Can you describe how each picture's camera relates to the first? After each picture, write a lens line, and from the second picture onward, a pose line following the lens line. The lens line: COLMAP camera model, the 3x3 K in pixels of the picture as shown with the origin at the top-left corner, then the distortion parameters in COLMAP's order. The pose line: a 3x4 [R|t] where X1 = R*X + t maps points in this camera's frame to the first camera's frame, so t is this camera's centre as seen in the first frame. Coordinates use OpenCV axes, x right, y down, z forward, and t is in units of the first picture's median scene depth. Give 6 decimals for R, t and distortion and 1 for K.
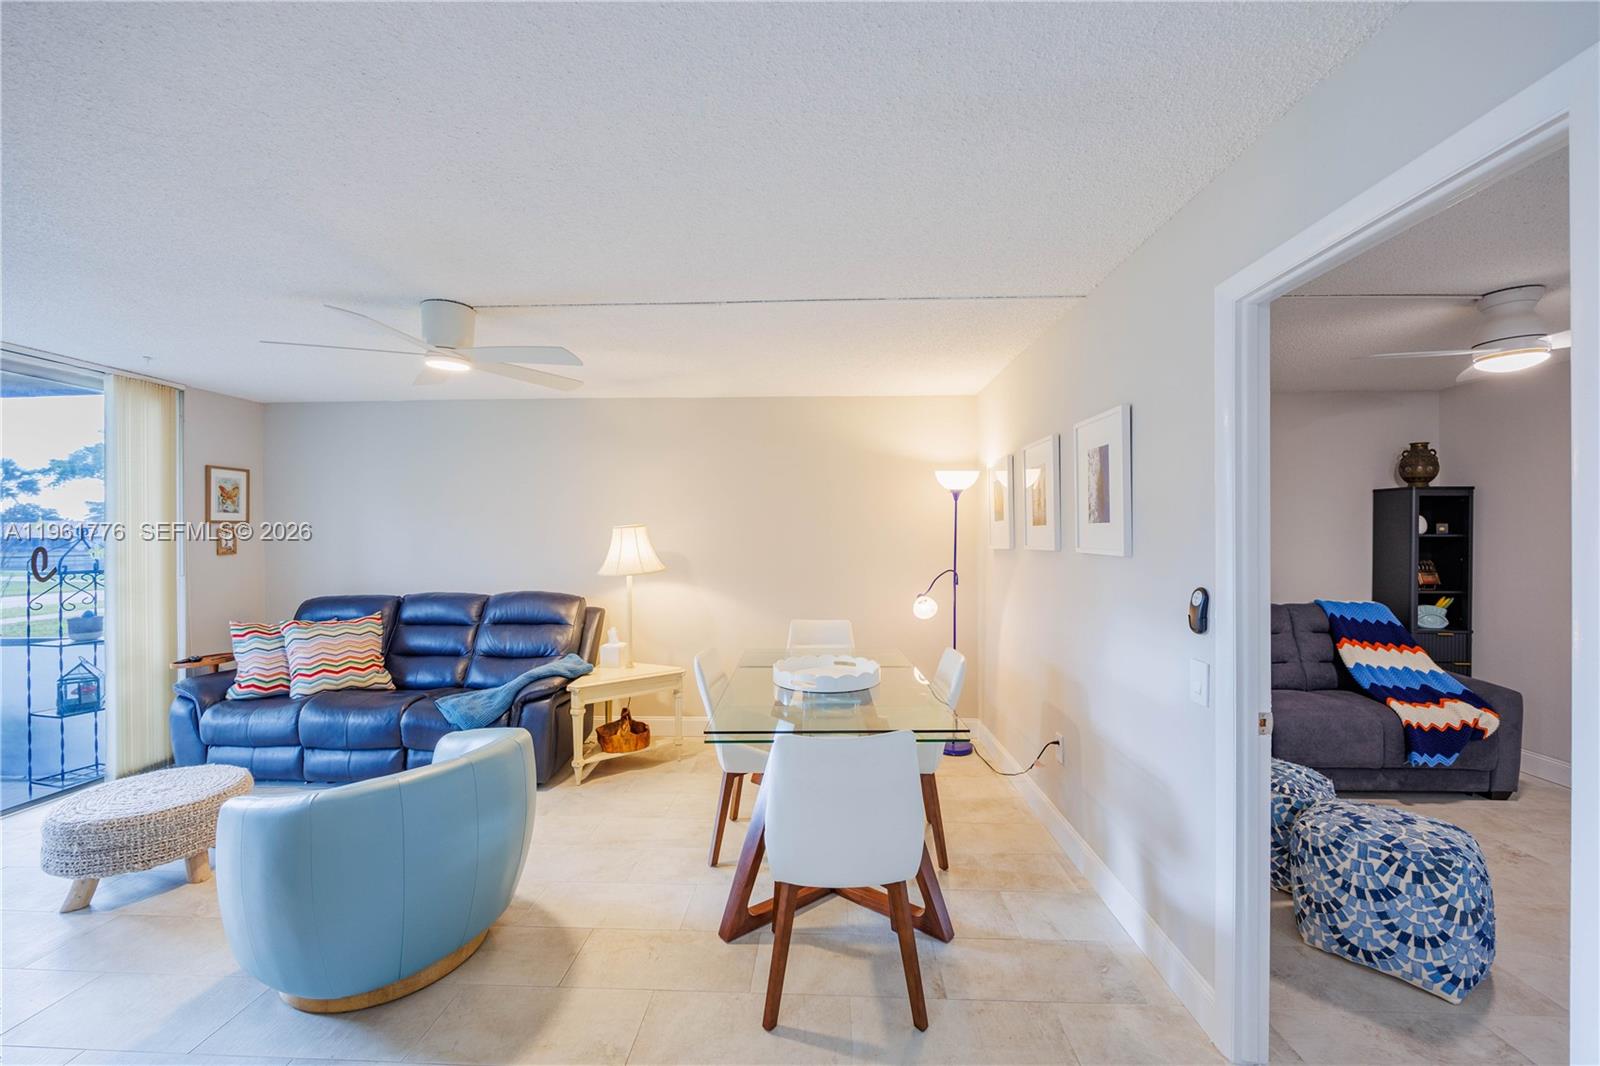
lens RADIAL K [[636.2, 0, 797.8], [0, 636.2, 536.1], [0, 0, 1]] dist [-0.002212, 0.000193]
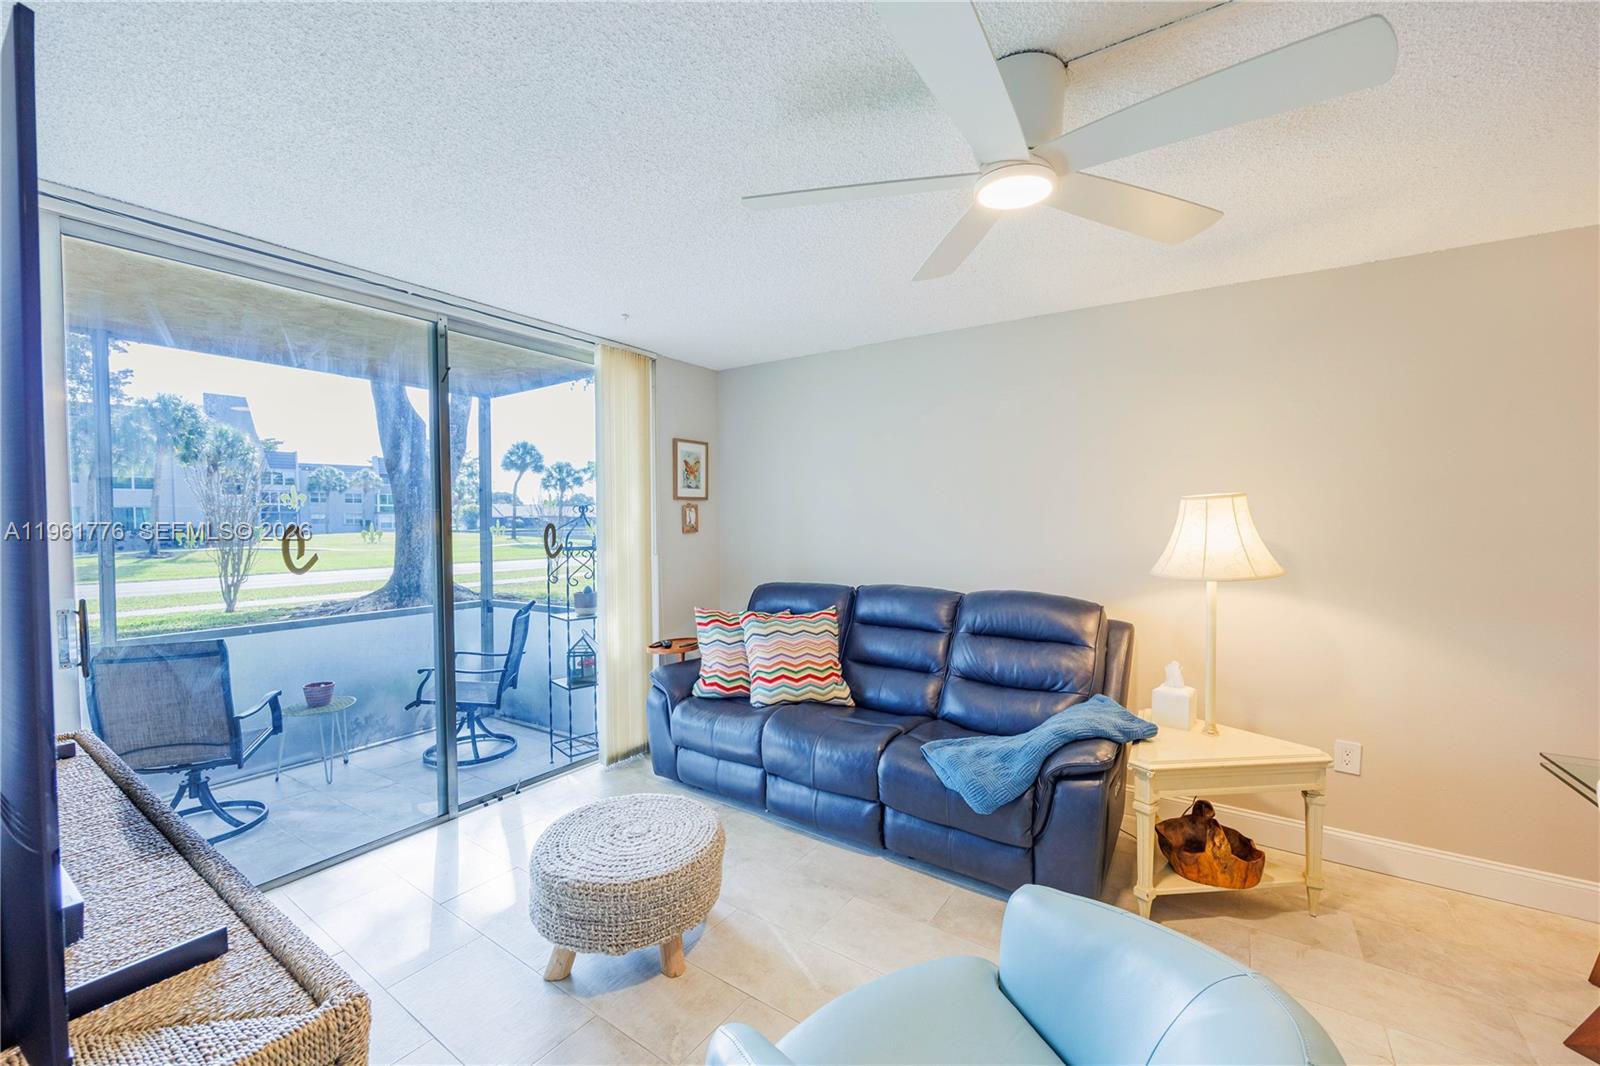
lens RADIAL K [[636.2, 0, 798.4], [0, 636.2, 535.6], [0, 0, 1]] dist [-0.002212, 0.000193]
pose [[0.851922, 0.016968, -0.523393, -0.304118], [-0.001088, 0.999530, 0.030633, 0.004627], [0.523667, -0.025527, 0.851540, 0.317114]]
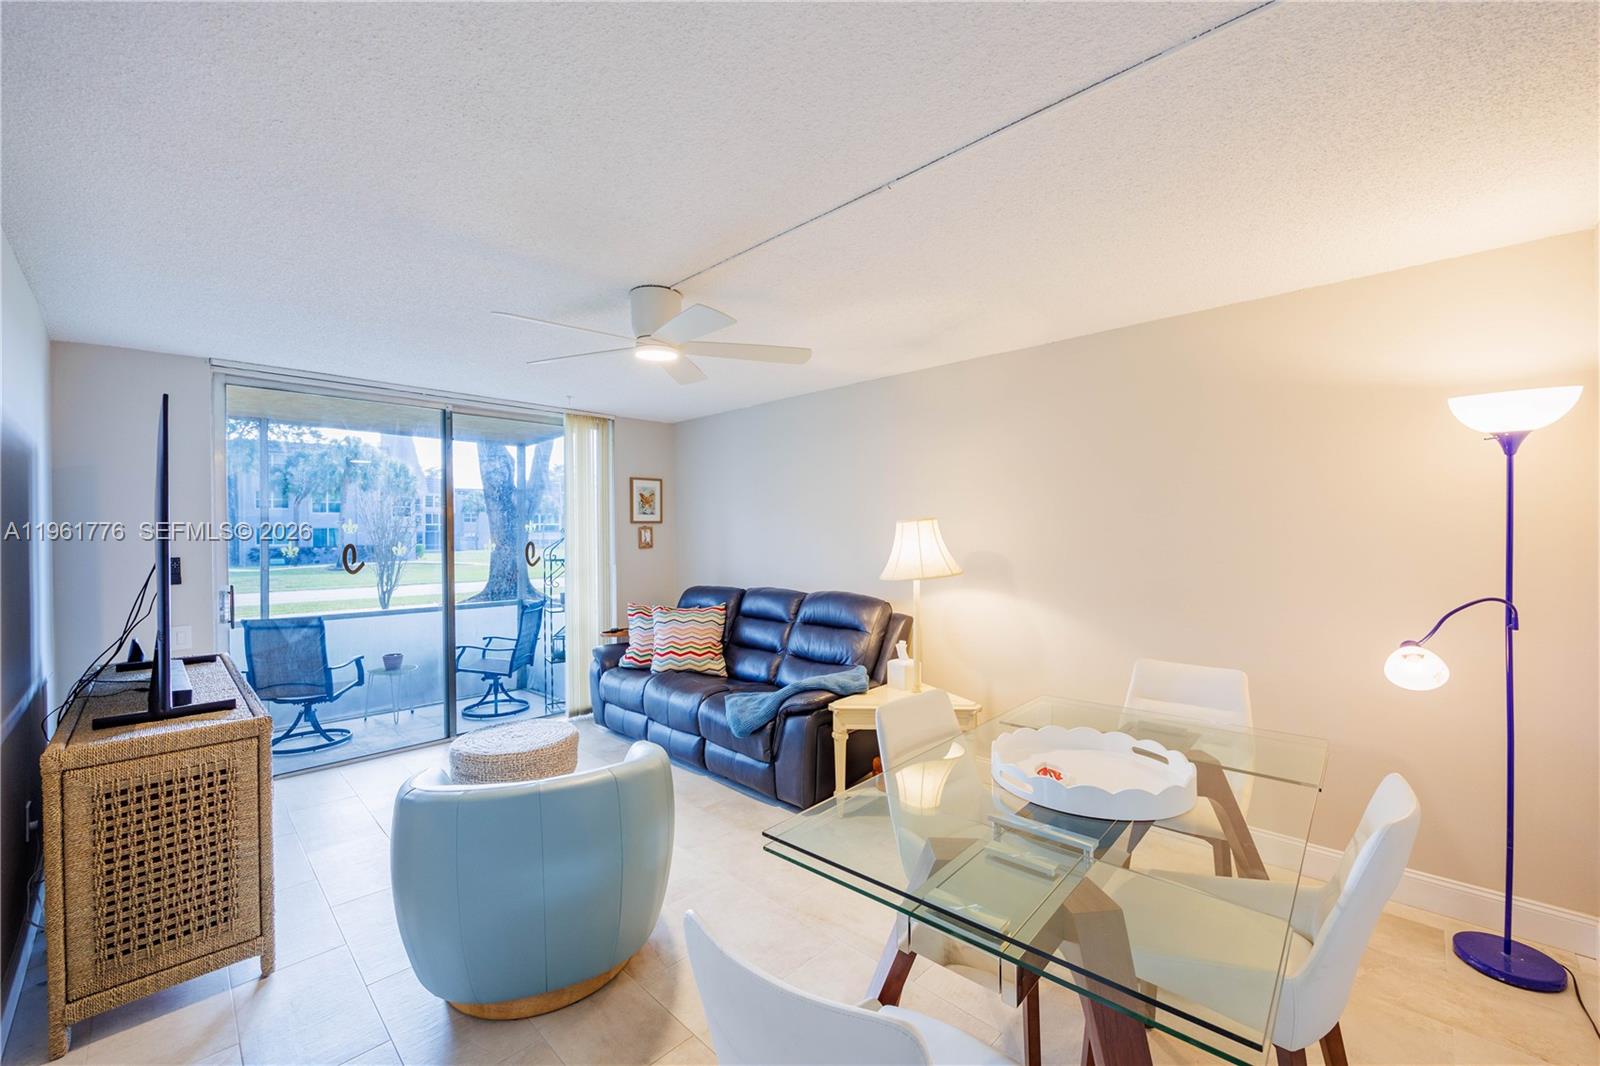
lens RADIAL K [[636.2, 0, 799.8], [0, 636.2, 536.0], [0, 0, 1]] dist [-0.002212, 0.000193]
pose [[0.748309, -0.000473, -0.663350, 0.178532], [0.005263, 0.999972, 0.005225, 0.000192], [0.663329, -0.007401, 0.748291, 0.307166]]
